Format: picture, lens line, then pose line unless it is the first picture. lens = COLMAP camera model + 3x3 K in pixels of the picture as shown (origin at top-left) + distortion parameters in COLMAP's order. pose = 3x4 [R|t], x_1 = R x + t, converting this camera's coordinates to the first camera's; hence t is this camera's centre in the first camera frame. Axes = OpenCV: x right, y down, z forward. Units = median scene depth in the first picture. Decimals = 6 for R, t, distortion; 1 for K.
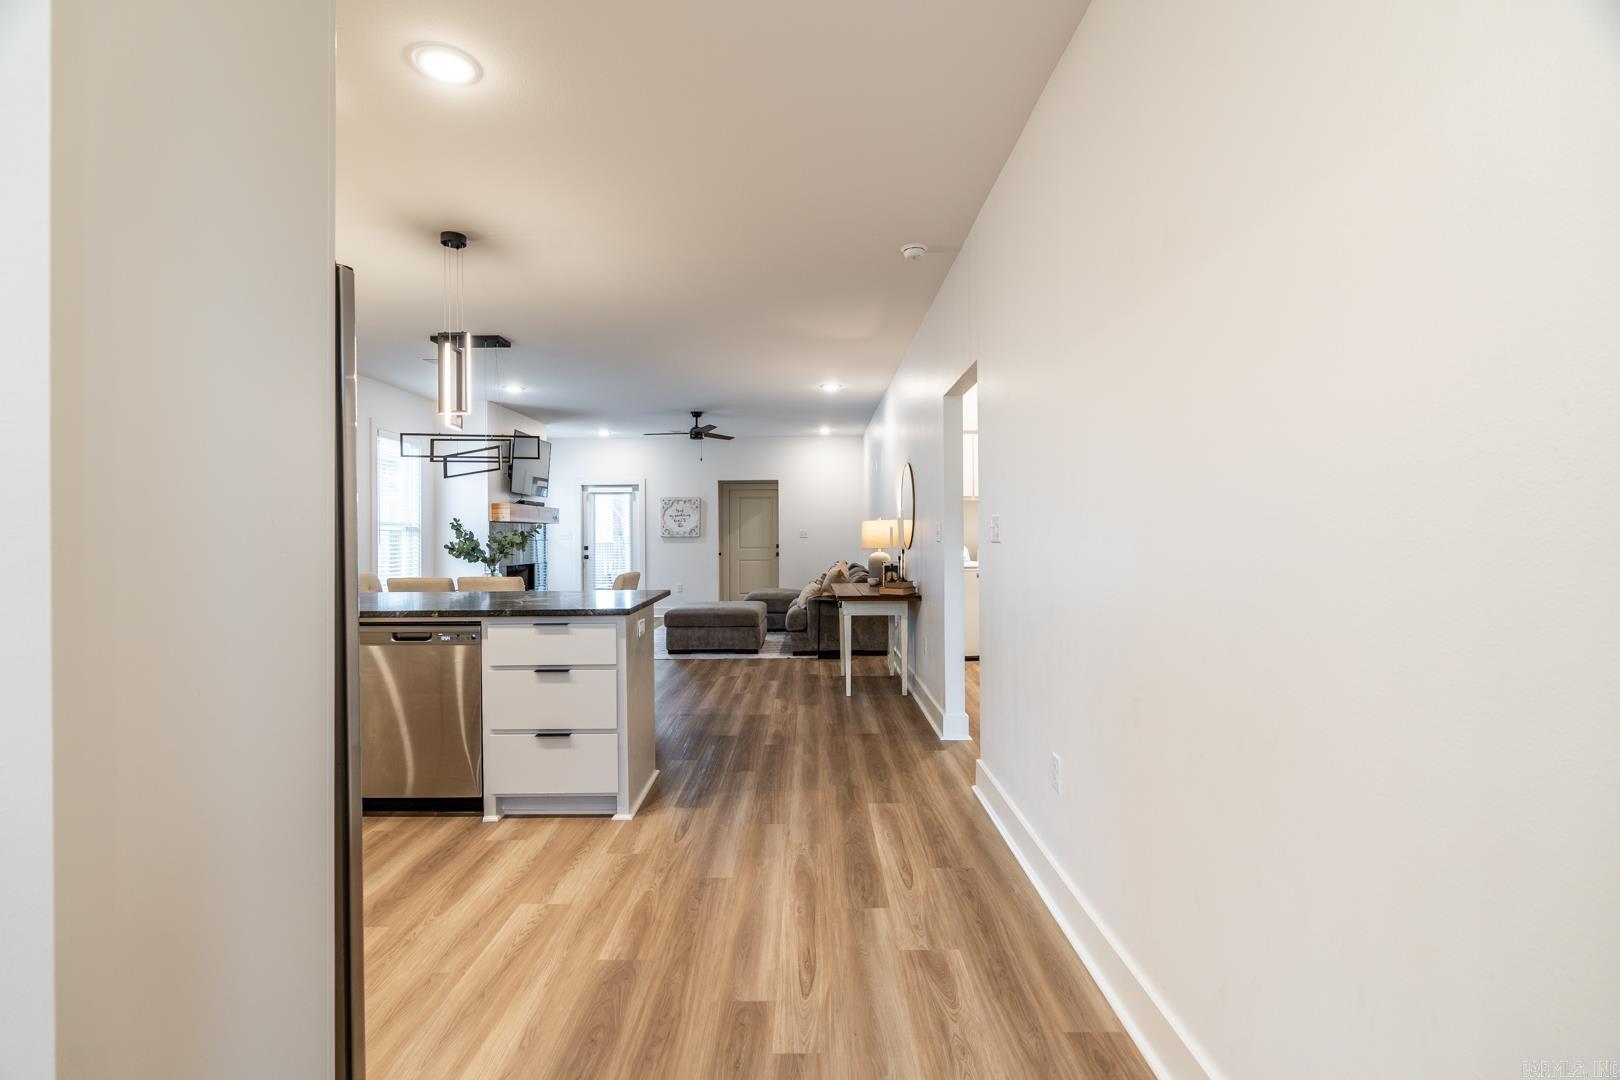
lens RADIAL K [[715.2, 0, 792.3], [0, 715.2, 539.4], [0, 0, 1]] dist [-0.014806, 0.006186]
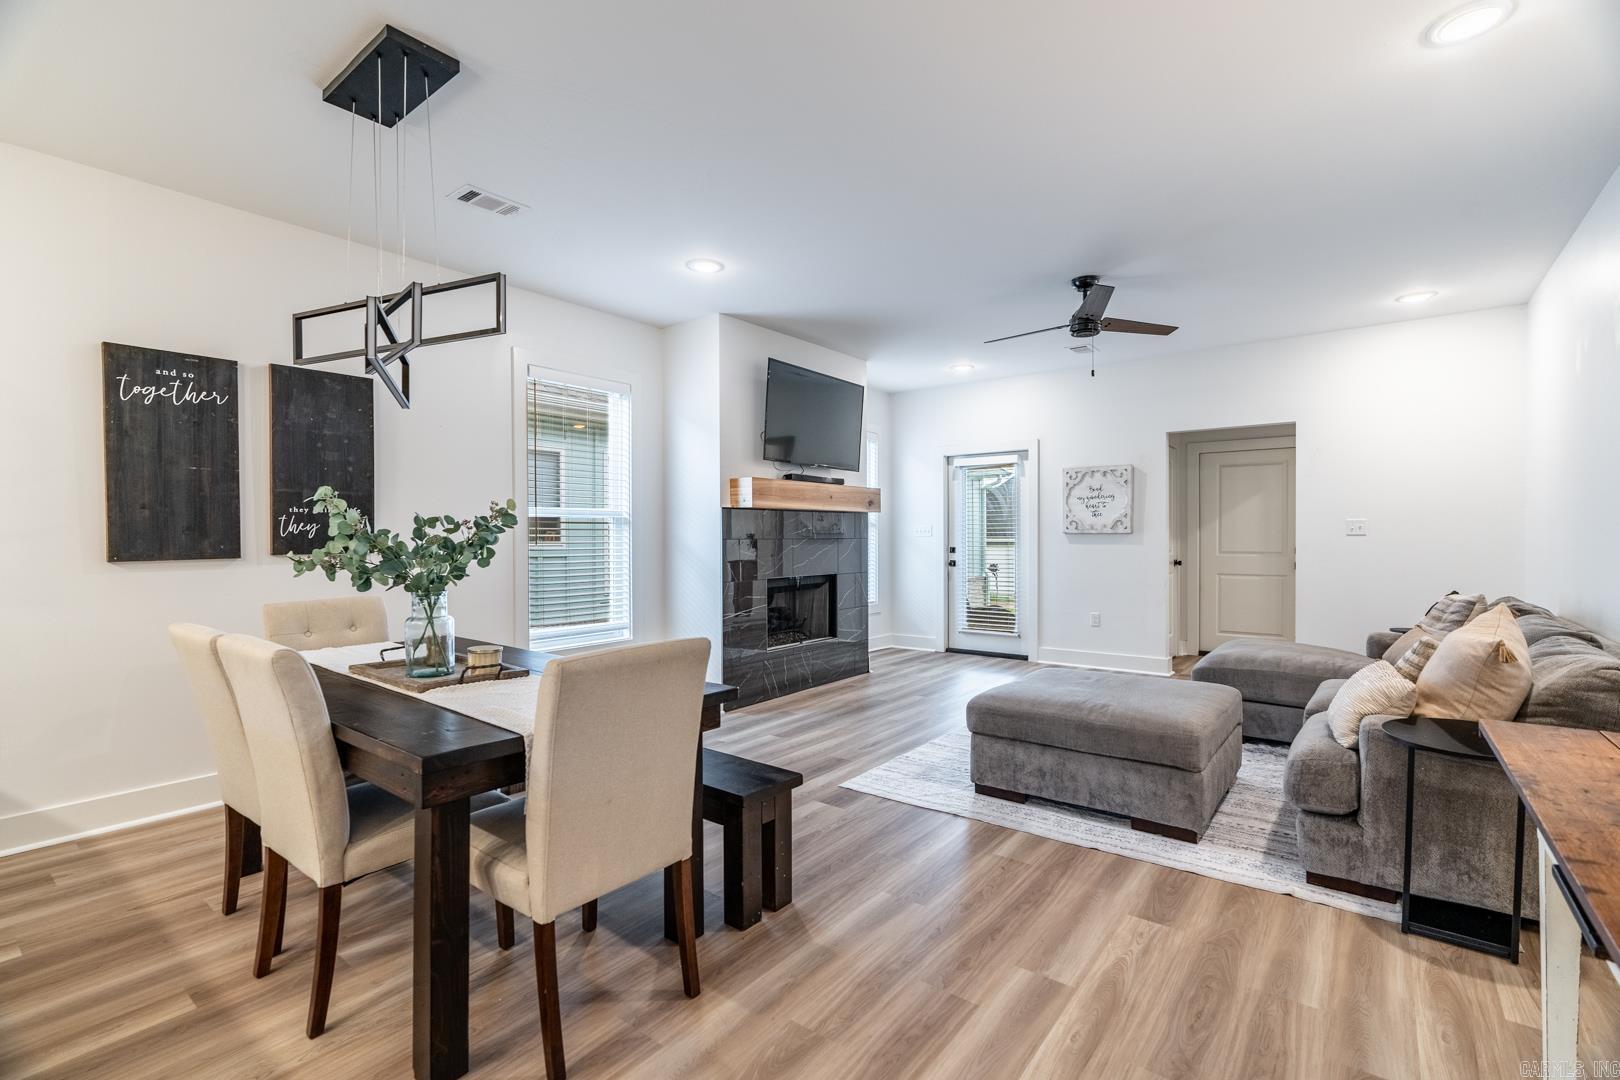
lens RADIAL K [[715.2, 0, 816.1], [0, 715.2, 536.4], [0, 0, 1]] dist [-0.014806, 0.006186]
pose [[0.800128, 0.004273, -0.599814, 0.019393], [-0.004522, 0.999989, 0.001091, -0.001437], [0.599812, 0.001839, 0.800139, 0.715512]]
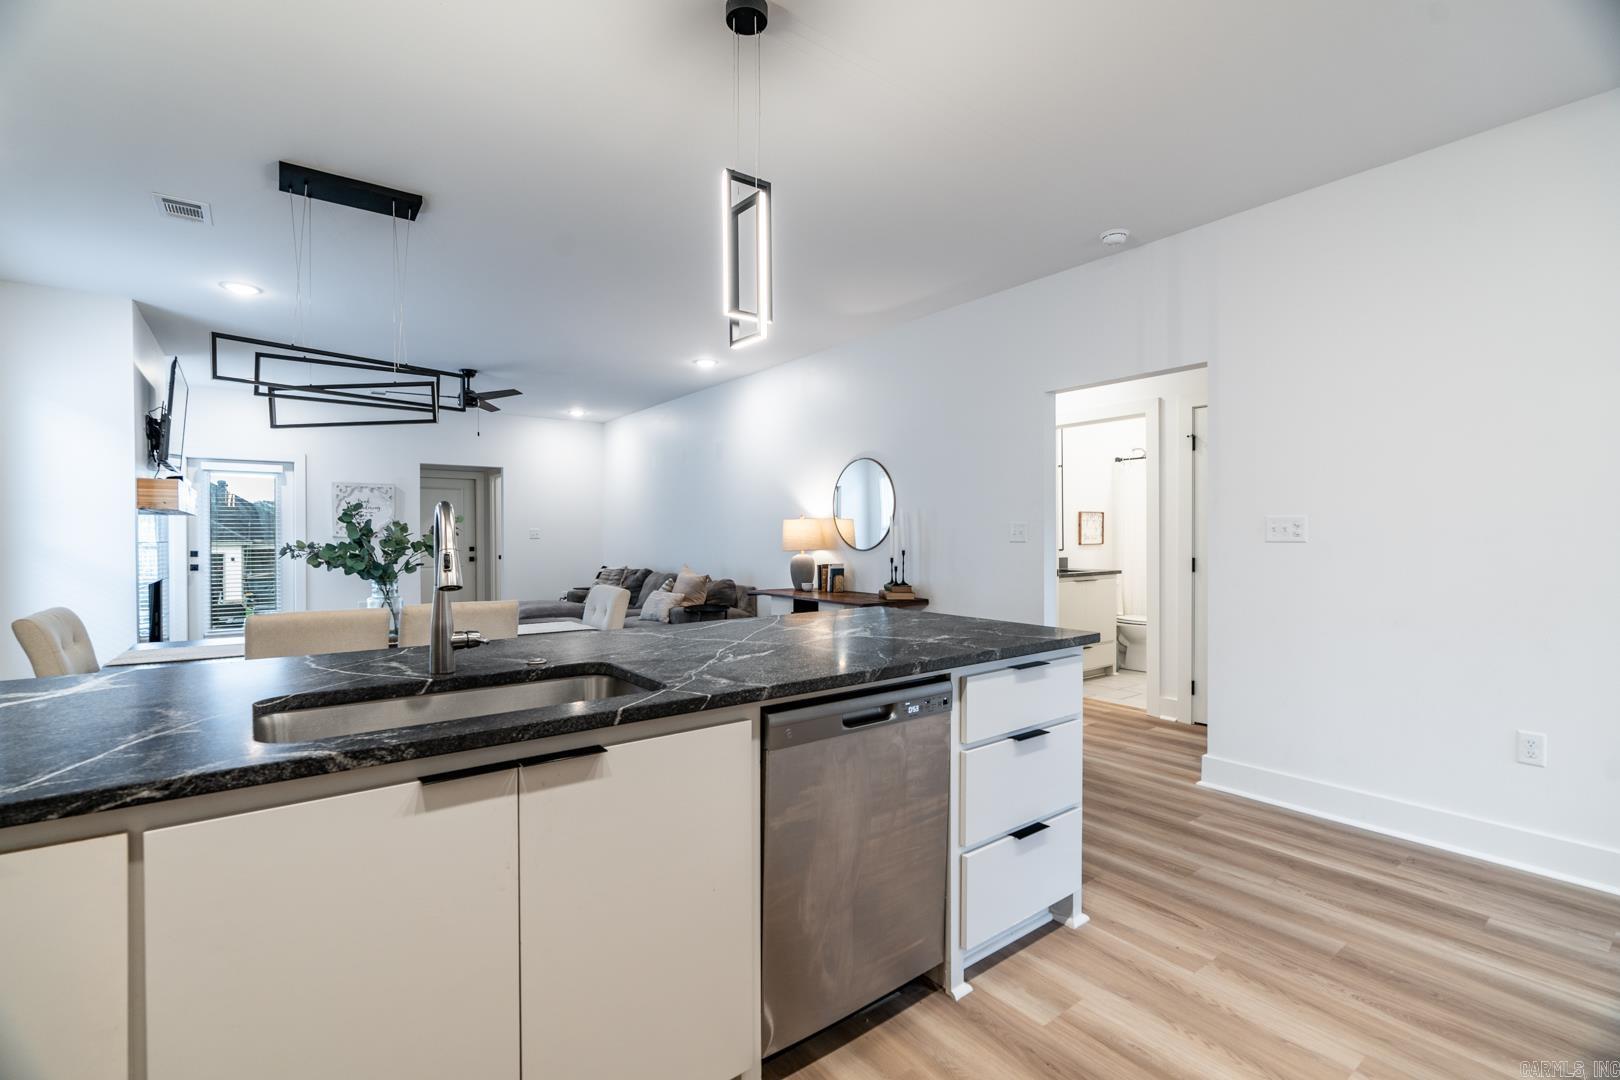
lens RADIAL K [[715.2, 0, 795.4], [0, 715.2, 541.7], [0, 0, 1]] dist [-0.014806, 0.006186]
pose [[0.803680, -0.000017, 0.595061, -0.428050], [-0.000056, 1.000000, 0.000104, 0.001666], [-0.595061, -0.000118, 0.803680, 0.279908]]
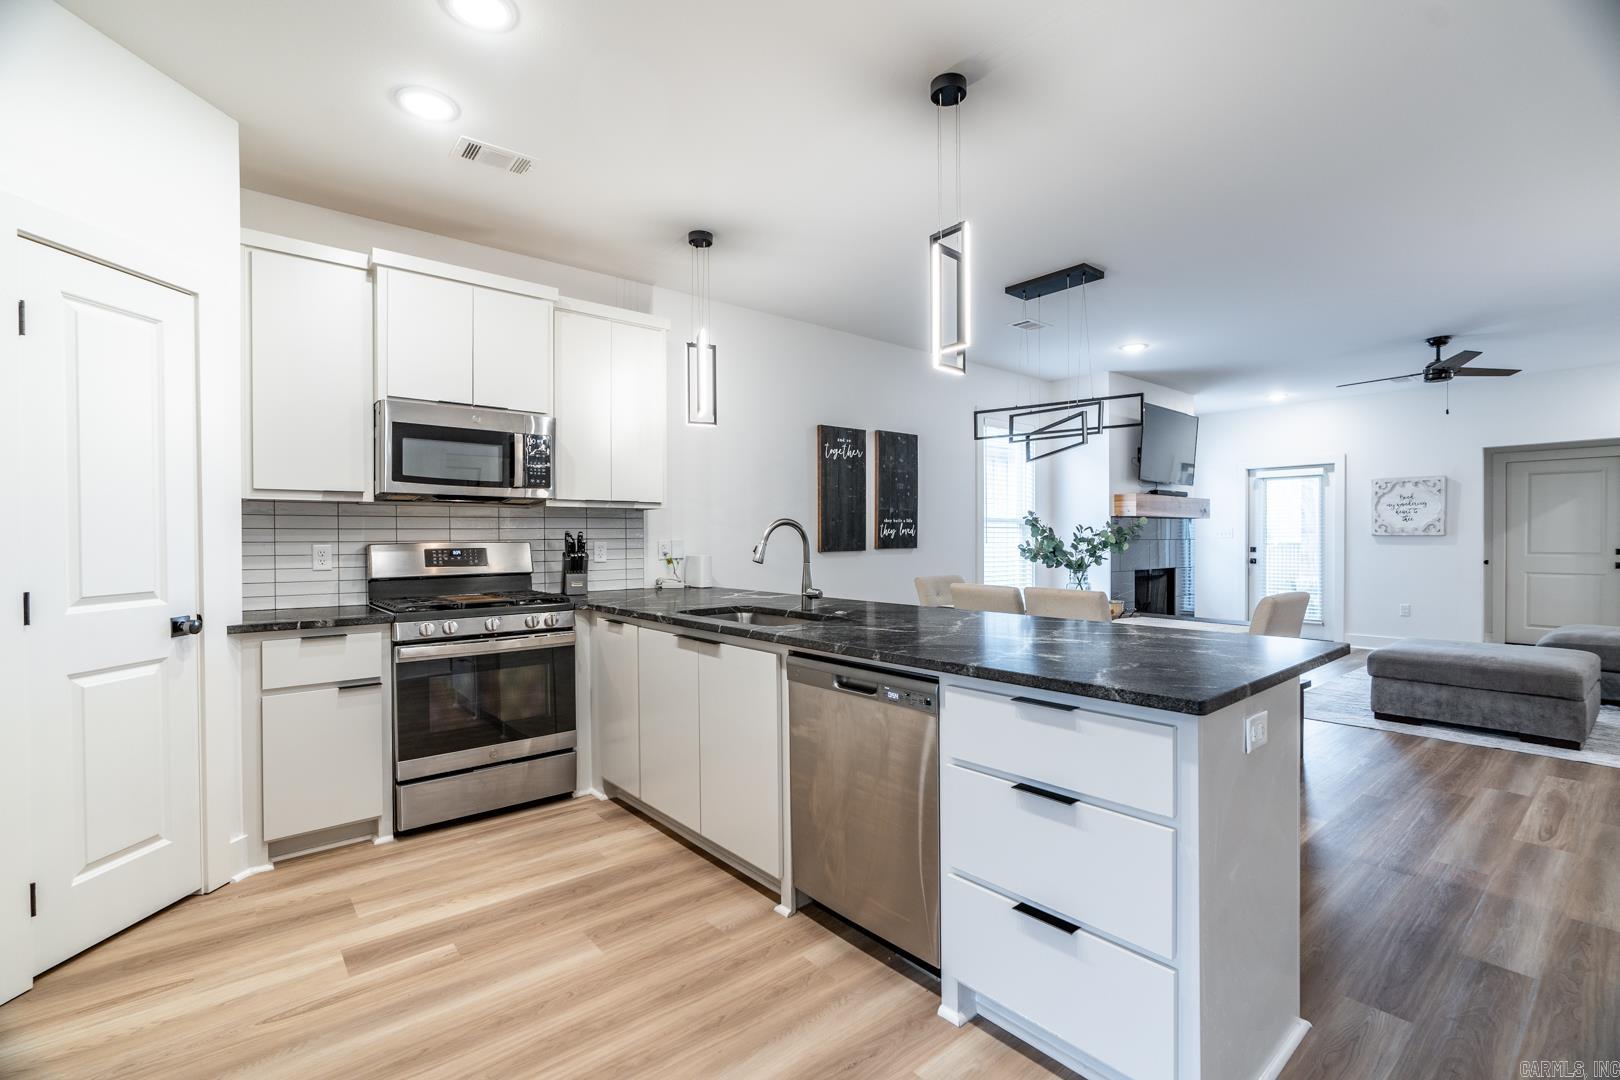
lens RADIAL K [[715.2, 0, 817.9], [0, 715.2, 537.7], [0, 0, 1]] dist [-0.014806, 0.006186]
pose [[0.655051, 0.006120, -0.755560, -0.025926], [-0.005880, 0.999978, 0.003003, -0.000773], [0.755562, 0.002476, 0.655073, 0.253387]]
